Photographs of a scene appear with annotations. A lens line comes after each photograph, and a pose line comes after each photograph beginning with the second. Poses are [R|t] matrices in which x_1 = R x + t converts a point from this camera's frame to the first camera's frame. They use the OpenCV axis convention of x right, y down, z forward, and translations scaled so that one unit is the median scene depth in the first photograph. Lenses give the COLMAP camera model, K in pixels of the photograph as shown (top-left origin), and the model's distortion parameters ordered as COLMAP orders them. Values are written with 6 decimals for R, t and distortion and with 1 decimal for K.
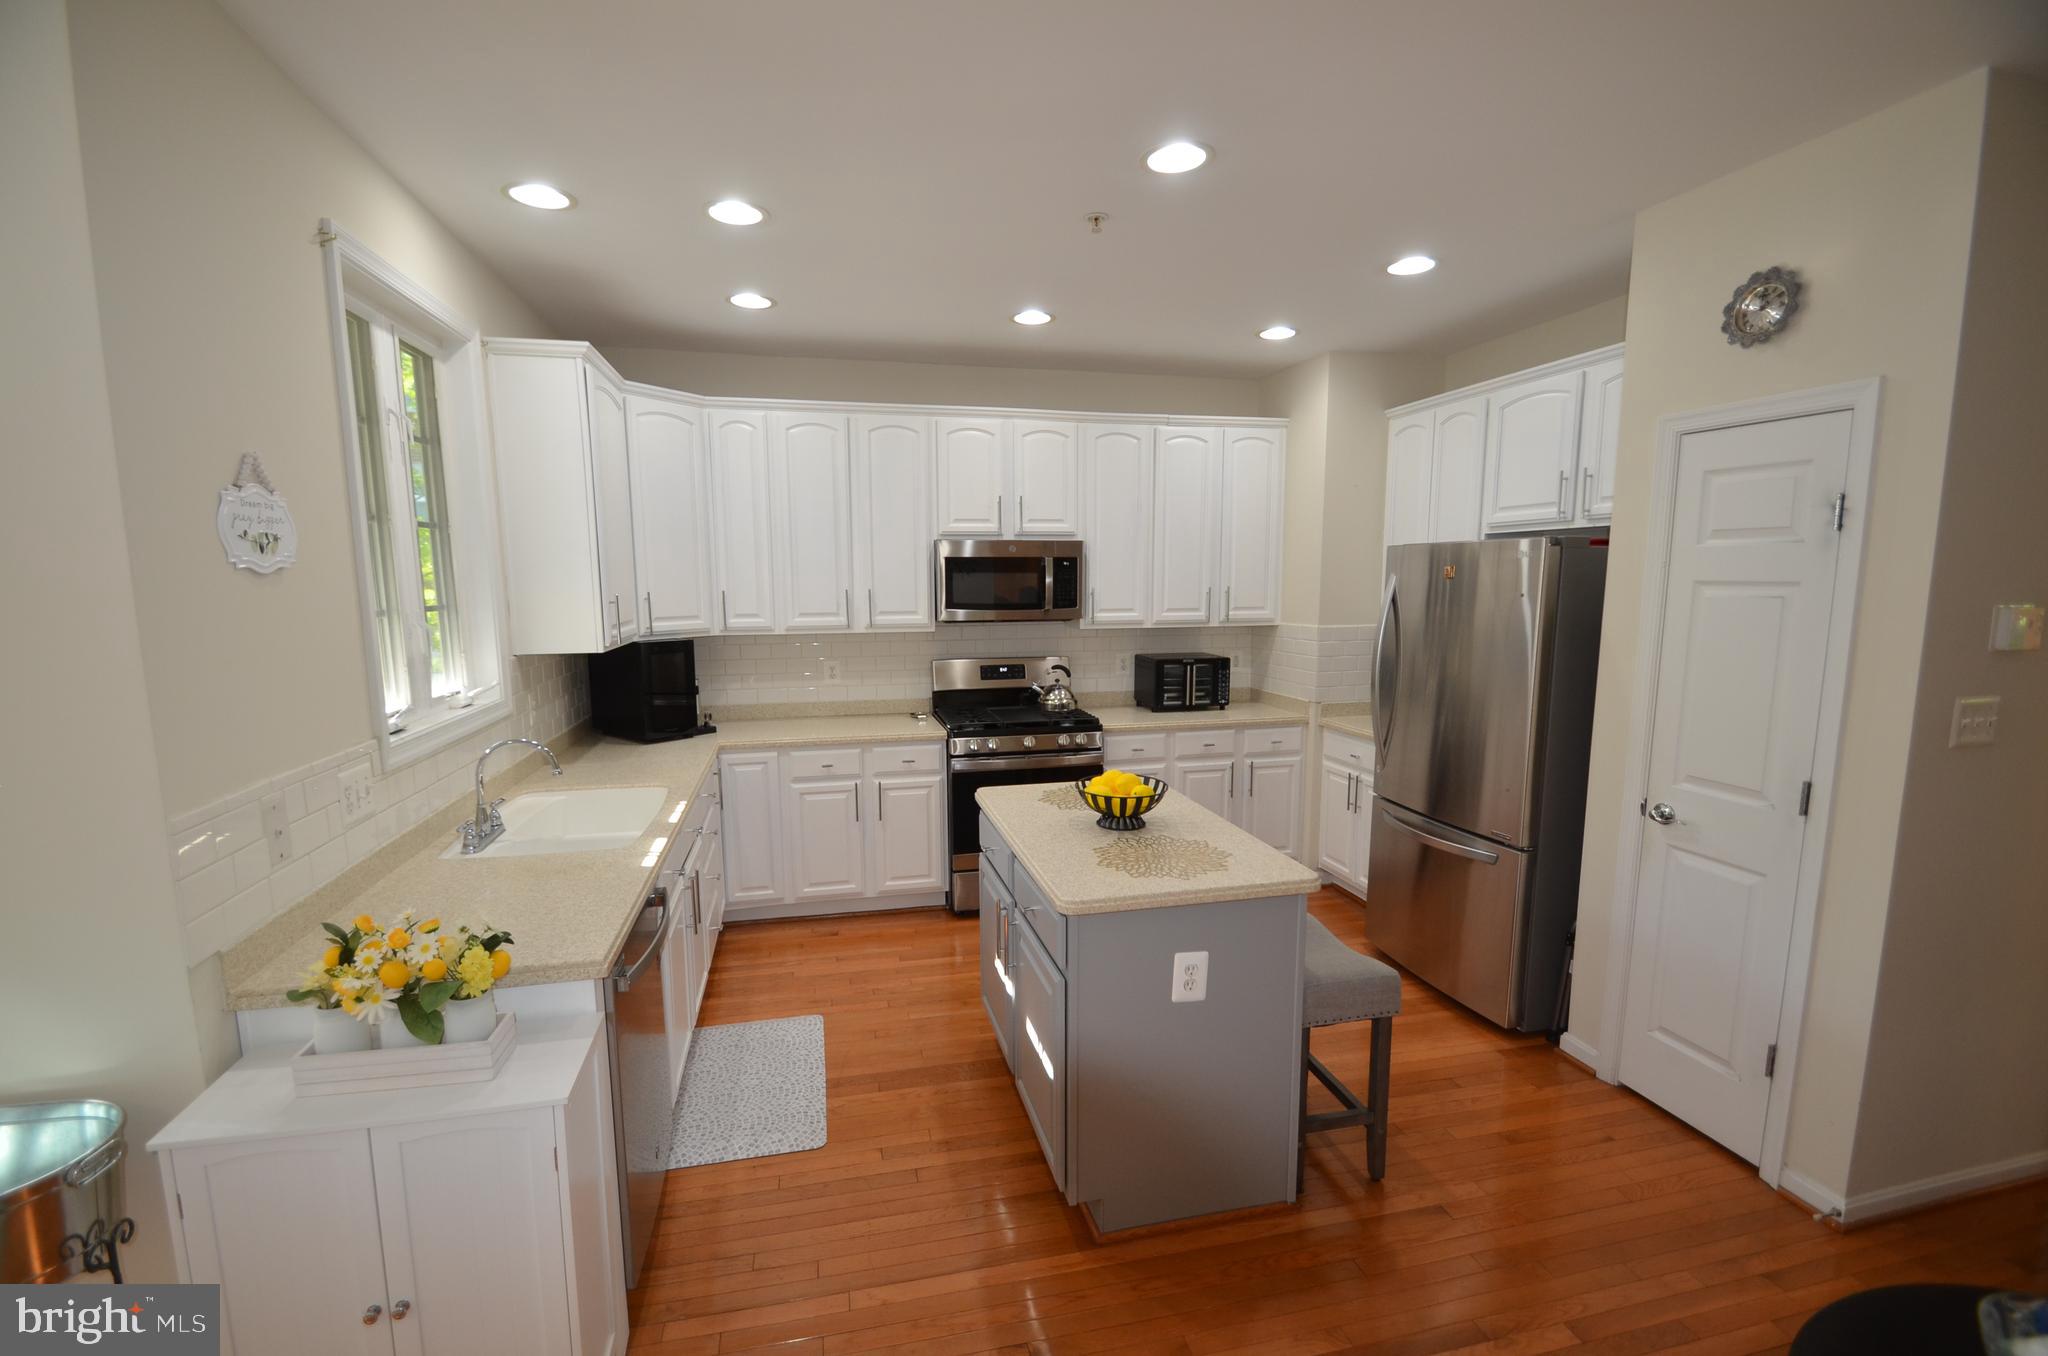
lens RADIAL K [[895.2, 0, 1016.0], [0, 895.2, 688.0], [0, 0, 1]] dist [0.002846, -0.002301]
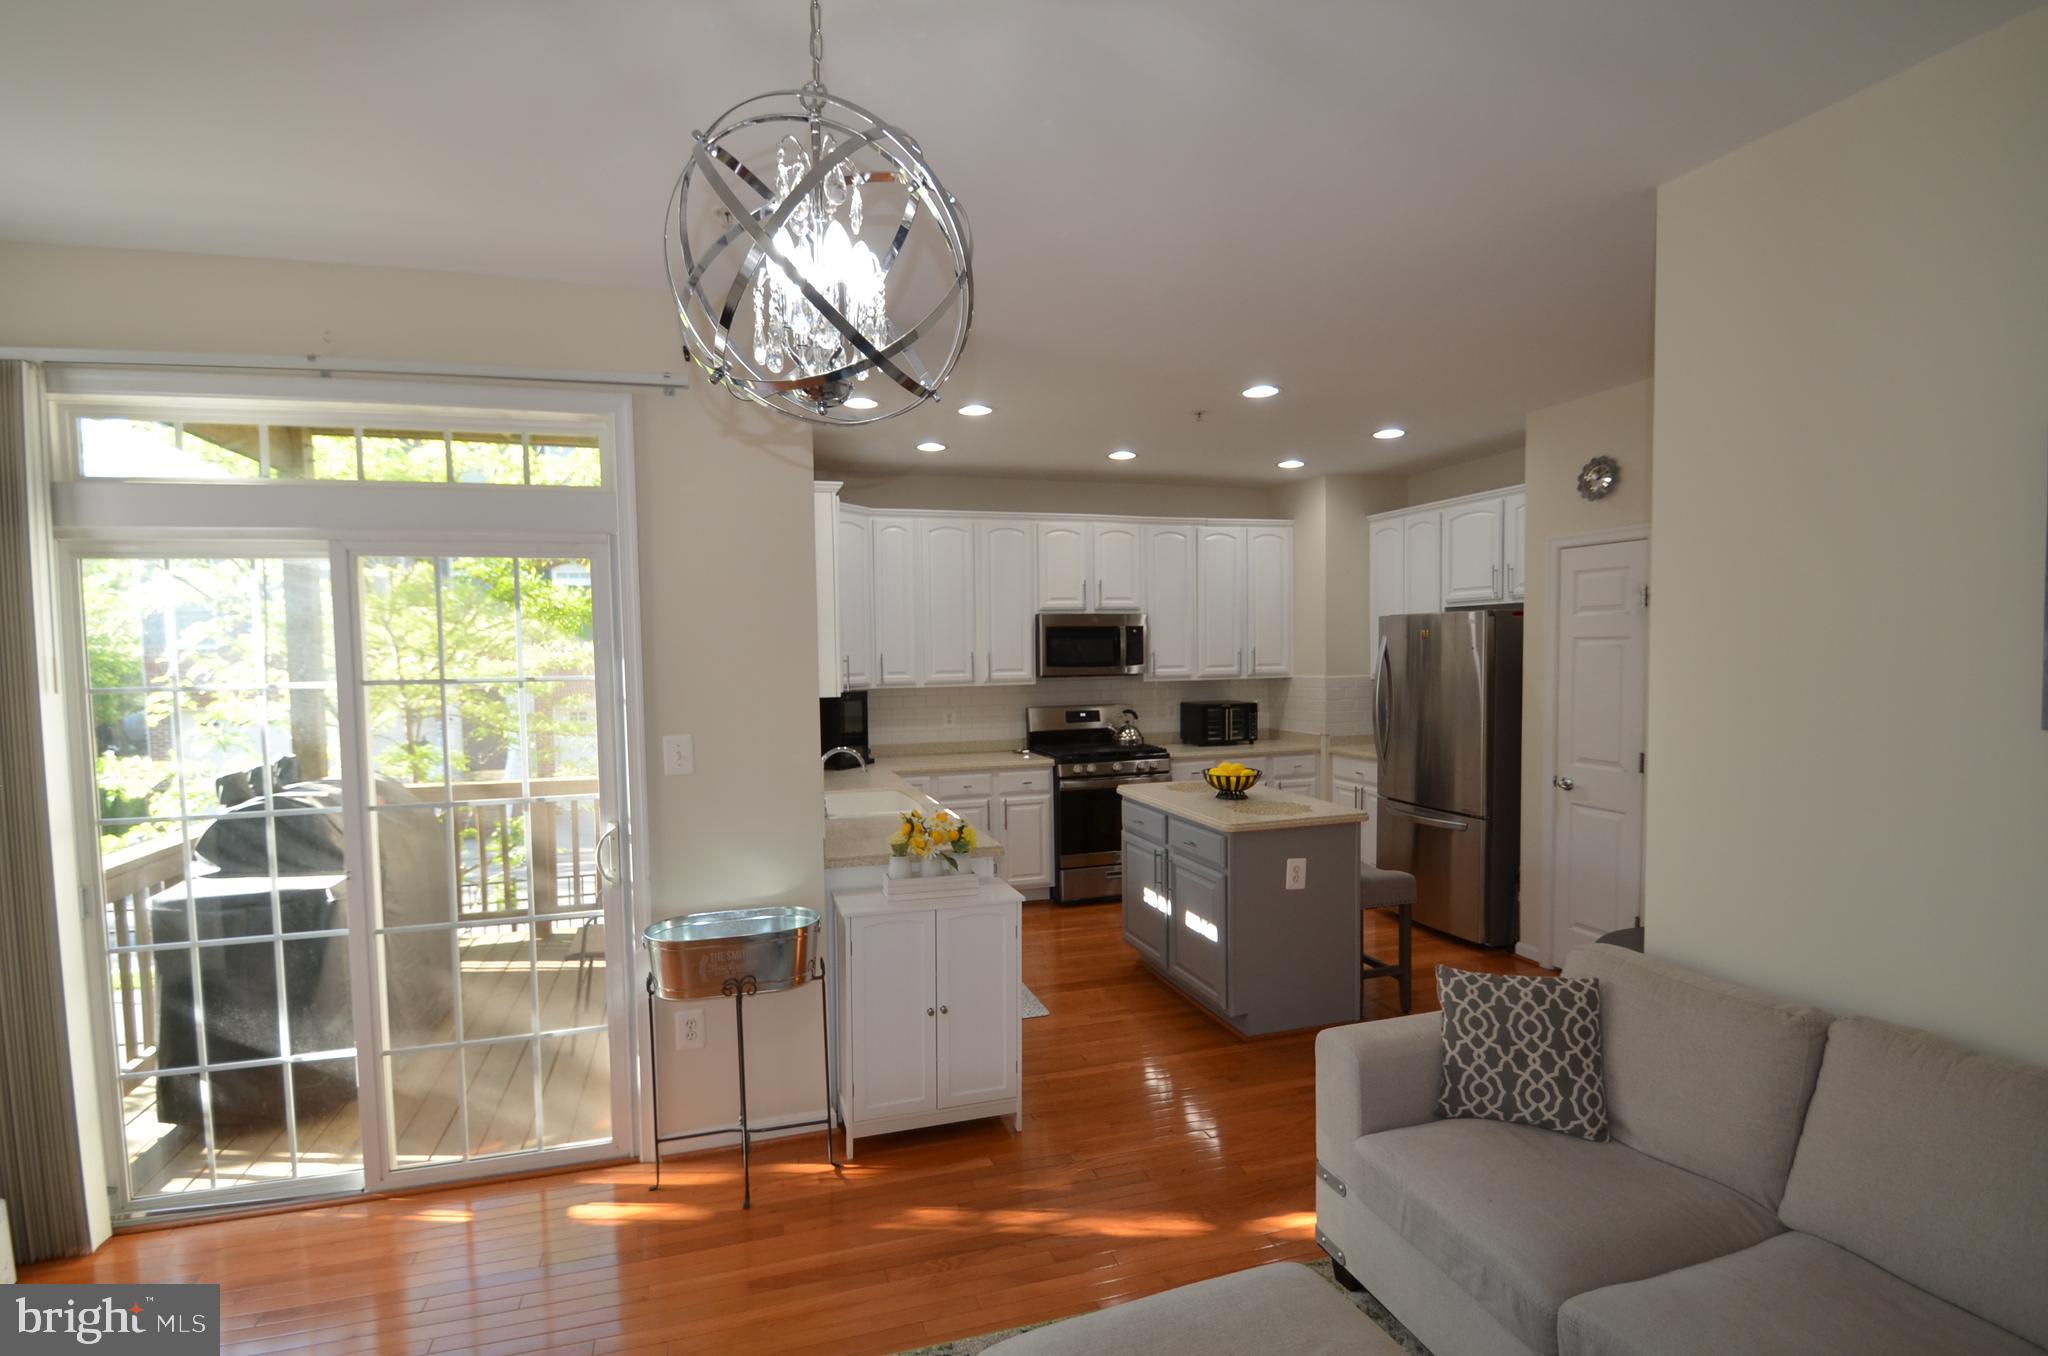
lens RADIAL K [[972.6, 0, 1022.9], [0, 972.6, 680.0], [0, 0, 1]] dist [0.000343, 0.000970]
pose [[0.996816, -0.012272, 0.078789, -0.242316], [0.019312, 0.995824, -0.089222, 0.060807], [-0.077366, 0.090460, 0.992891, -0.426658]]
